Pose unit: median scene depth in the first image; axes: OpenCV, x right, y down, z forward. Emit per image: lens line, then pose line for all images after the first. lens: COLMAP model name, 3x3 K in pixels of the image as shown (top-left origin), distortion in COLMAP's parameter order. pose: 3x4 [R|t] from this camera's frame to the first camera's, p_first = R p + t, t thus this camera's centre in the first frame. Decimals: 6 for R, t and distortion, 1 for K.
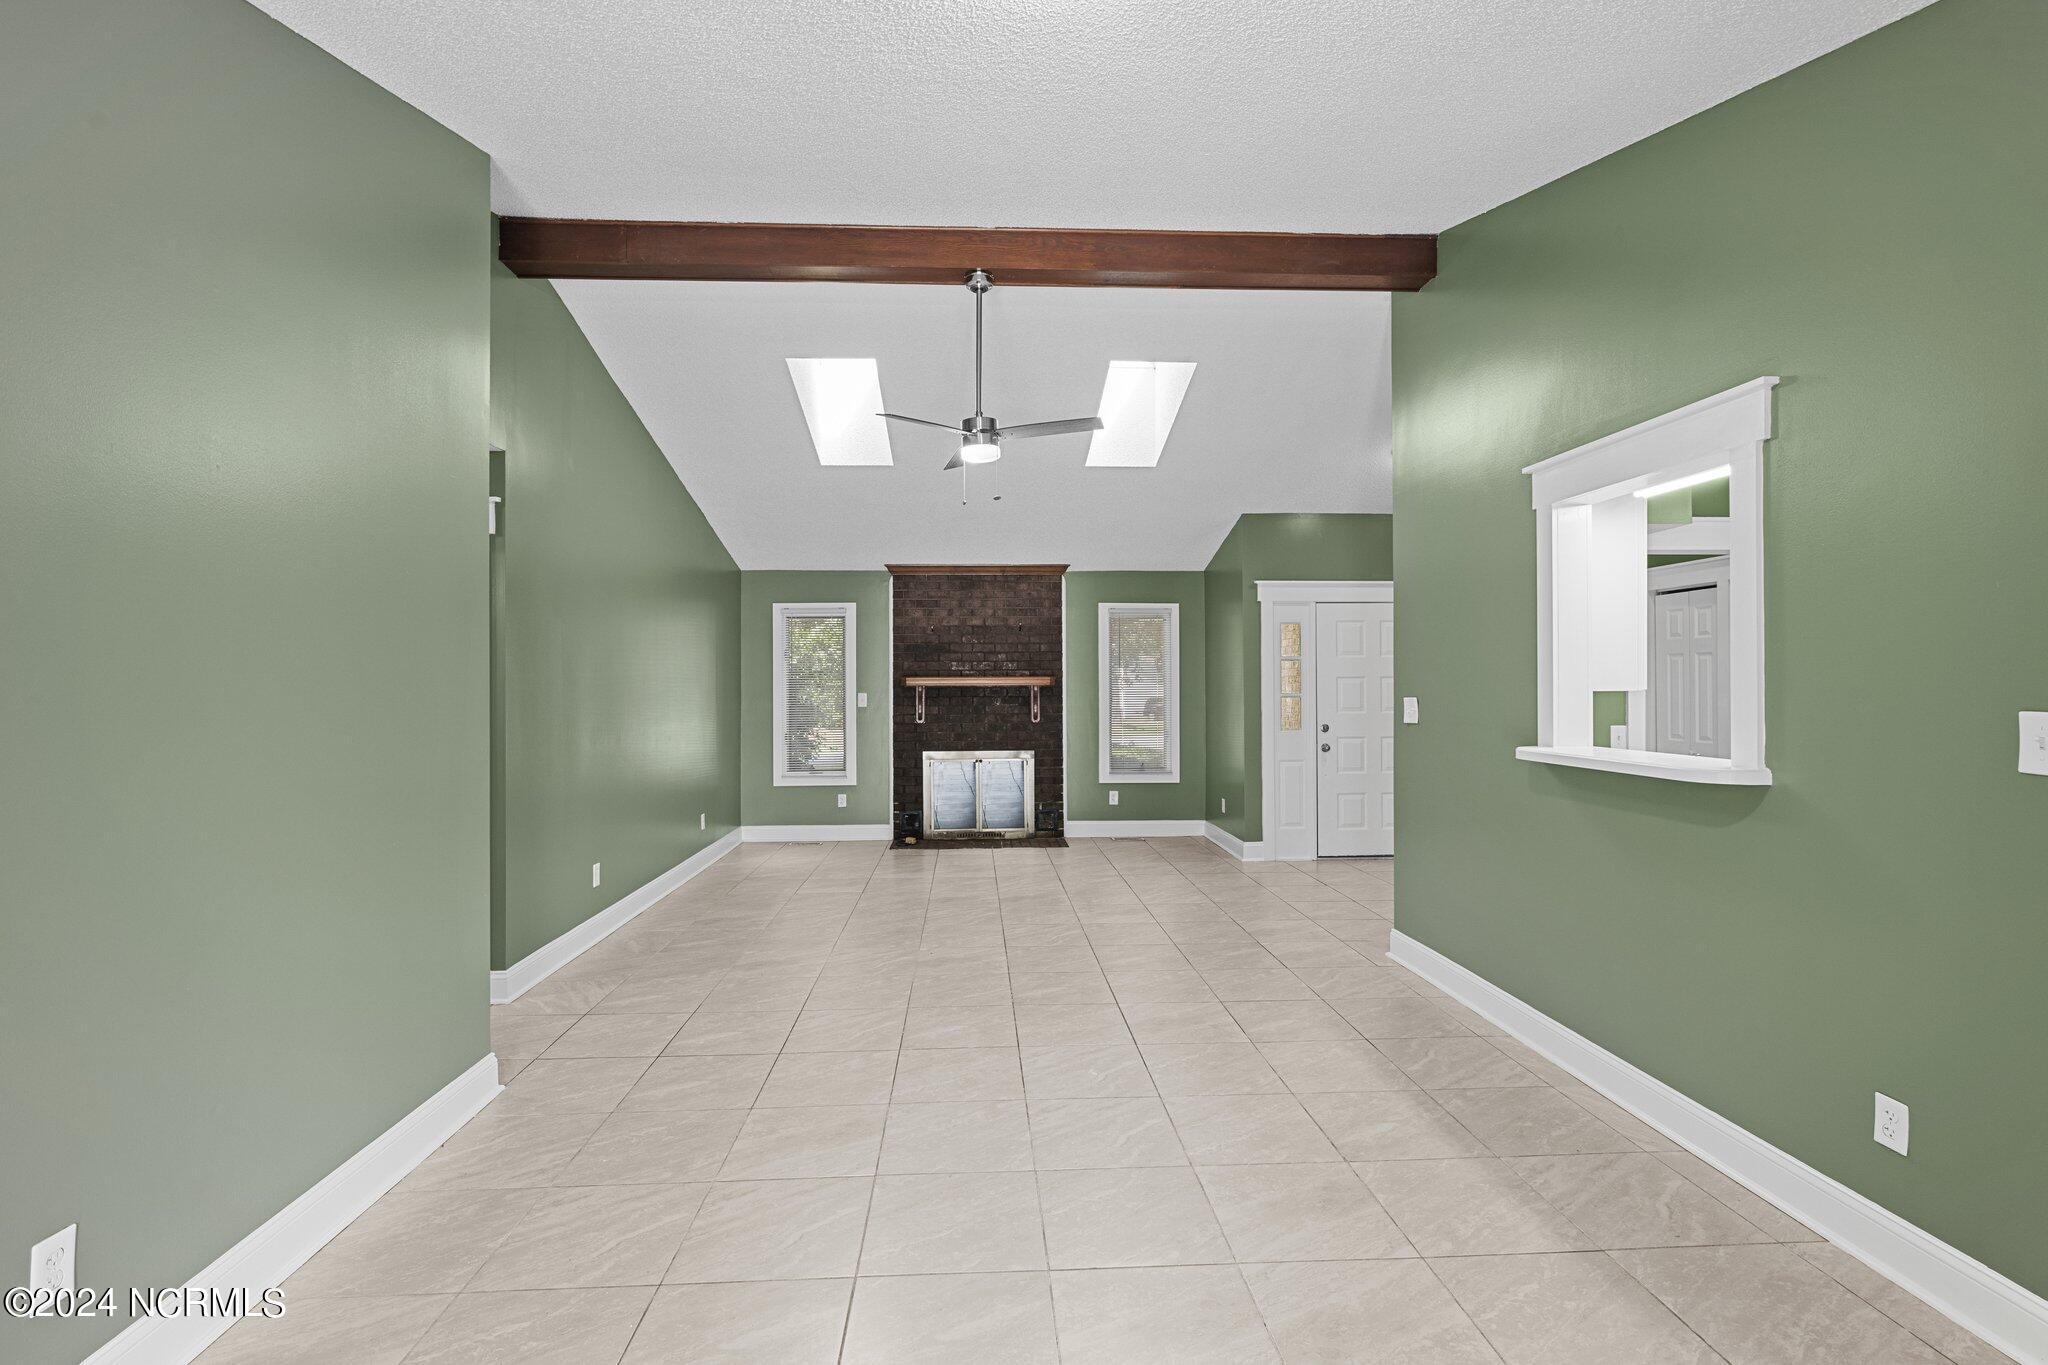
lens RADIAL K [[934.5, 0, 1013.1], [0, 934.5, 688.4], [0, 0, 1]] dist [-0.008191, 0.003055]
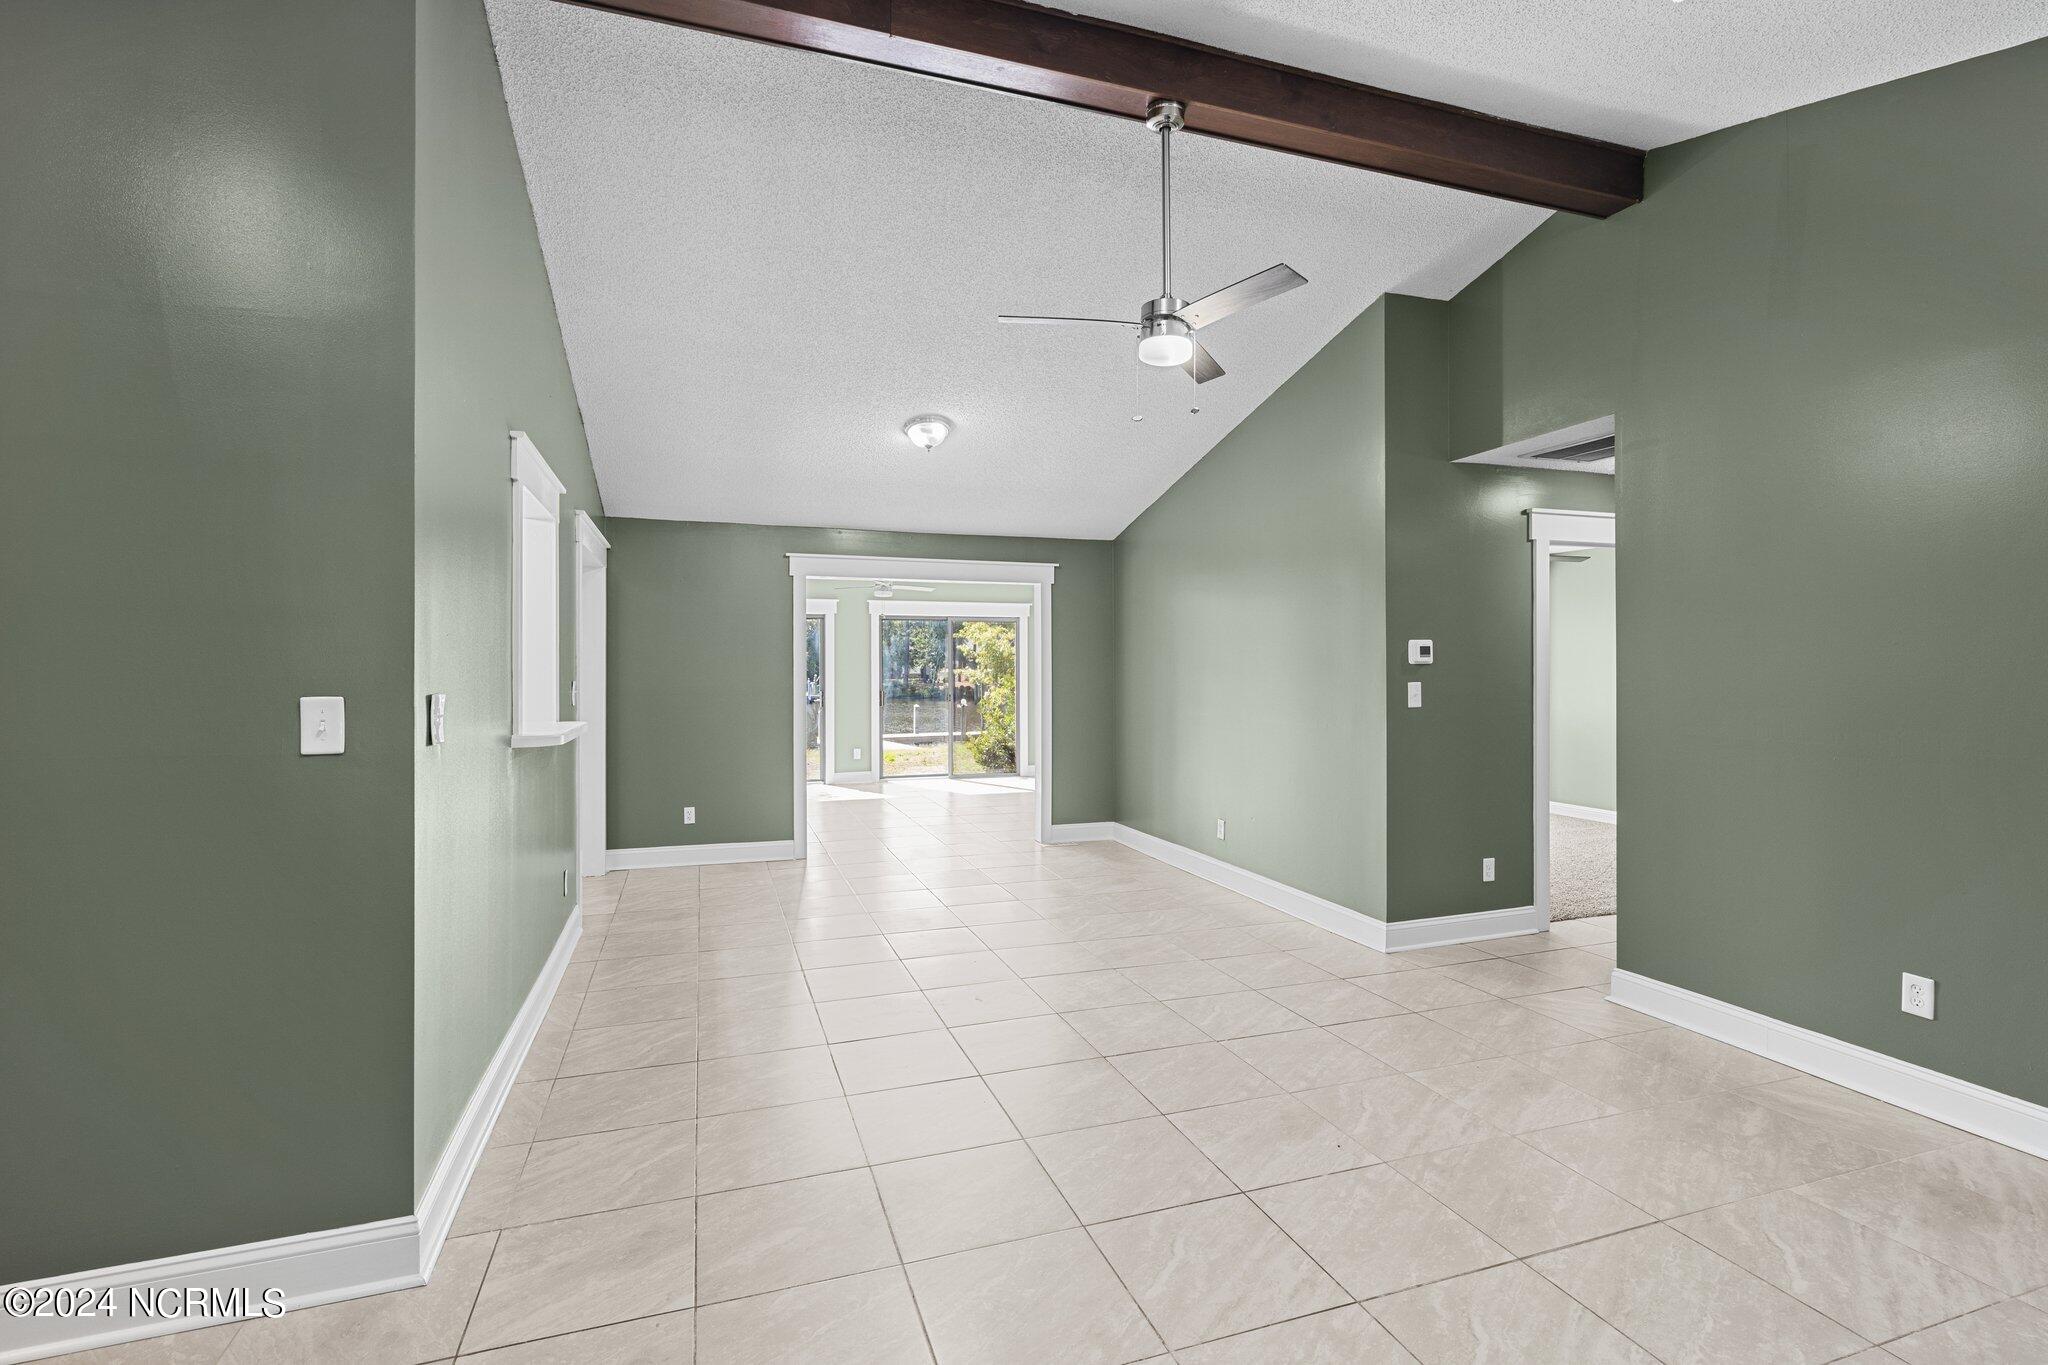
lens RADIAL K [[934.5, 0, 1023.6], [0, 934.5, 671.1], [0, 0, 1]] dist [-0.008191, 0.003055]
pose [[-0.960018, 0.005946, -0.279877, 0.320763], [0.004791, 0.999977, 0.004812, -0.003919], [0.279899, 0.003279, -0.960024, 1.922929]]
